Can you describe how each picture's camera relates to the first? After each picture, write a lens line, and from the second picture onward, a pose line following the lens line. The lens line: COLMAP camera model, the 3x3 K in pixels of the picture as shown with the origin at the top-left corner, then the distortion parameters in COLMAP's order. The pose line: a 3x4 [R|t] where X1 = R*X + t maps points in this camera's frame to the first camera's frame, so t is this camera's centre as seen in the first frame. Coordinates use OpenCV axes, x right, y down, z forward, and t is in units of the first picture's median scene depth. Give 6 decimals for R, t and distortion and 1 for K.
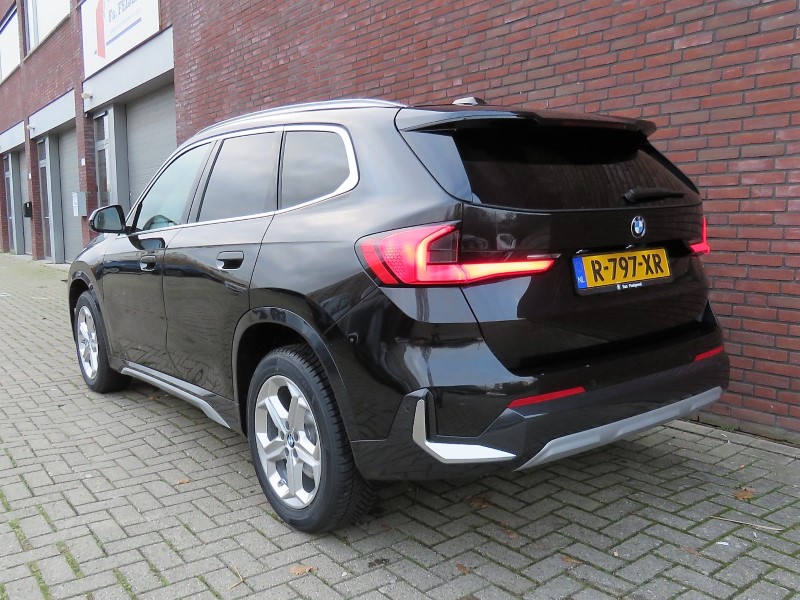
lens RADIAL K [[703.4, 0, 400.0], [0, 703.4, 287.1], [0, 0, 1]] dist [-0.008349, 0.002636]
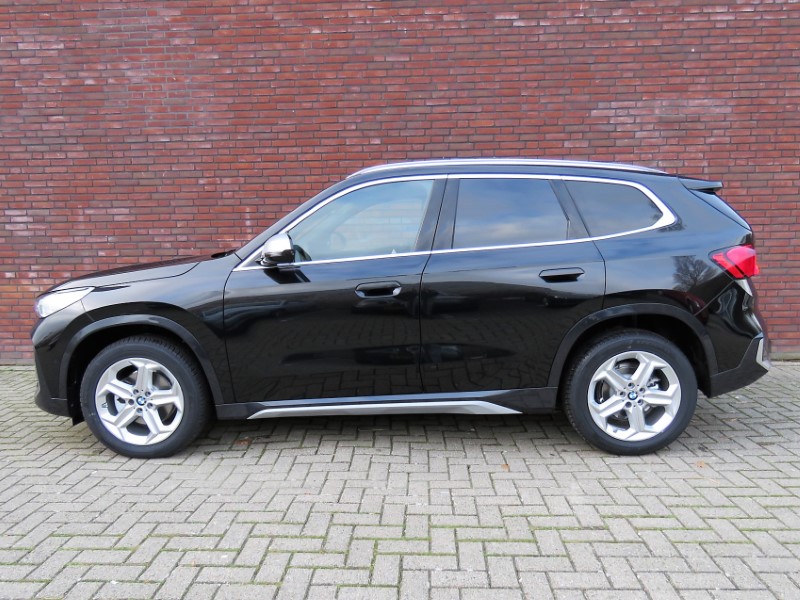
lens RADIAL K [[582.0, 0, 400.0], [0, 582.0, 300.0], [0, 0, 1]] dist [0.001318, 0.002514]
pose [[0.634827, -0.074127, 0.769090, -0.683636], [0.090059, 0.995702, 0.021631, -0.023514], [-0.767387, 0.055531, 0.638774, 0.294242]]
